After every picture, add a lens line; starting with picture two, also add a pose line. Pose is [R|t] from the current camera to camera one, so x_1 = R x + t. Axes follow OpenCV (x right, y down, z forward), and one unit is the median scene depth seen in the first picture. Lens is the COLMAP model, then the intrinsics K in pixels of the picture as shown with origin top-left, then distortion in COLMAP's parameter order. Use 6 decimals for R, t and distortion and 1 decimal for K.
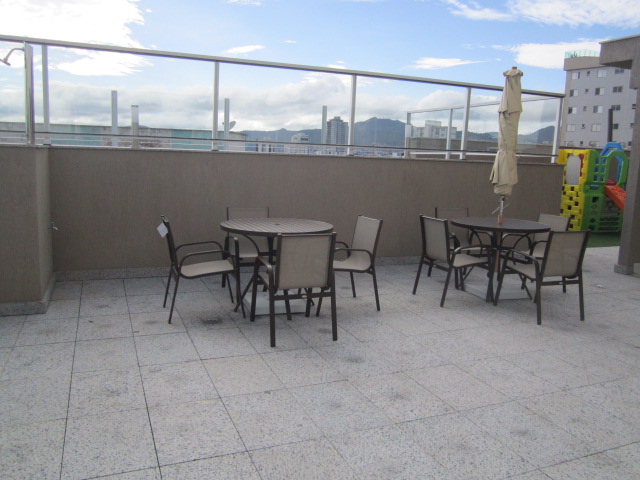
lens RADIAL K [[539.4, 0, 320.7], [0, 539.4, 239.4], [0, 0, 1]] dist [-0.019556, -0.006321]
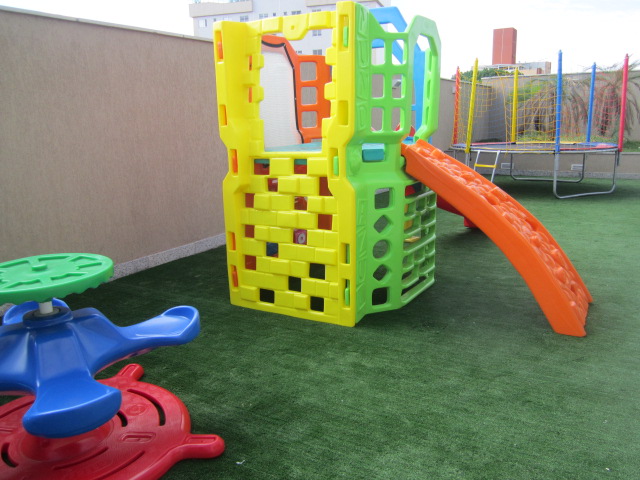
lens RADIAL K [[539.4, 0, 320.0], [0, 539.4, 239.9], [0, 0, 1]] dist [-0.019556, -0.006321]
pose [[0.807066, -0.191264, 0.558625, 0.323827], [0.153865, 0.981521, 0.113762, -0.087847], [-0.570061, -0.005861, 0.821581, 0.780777]]
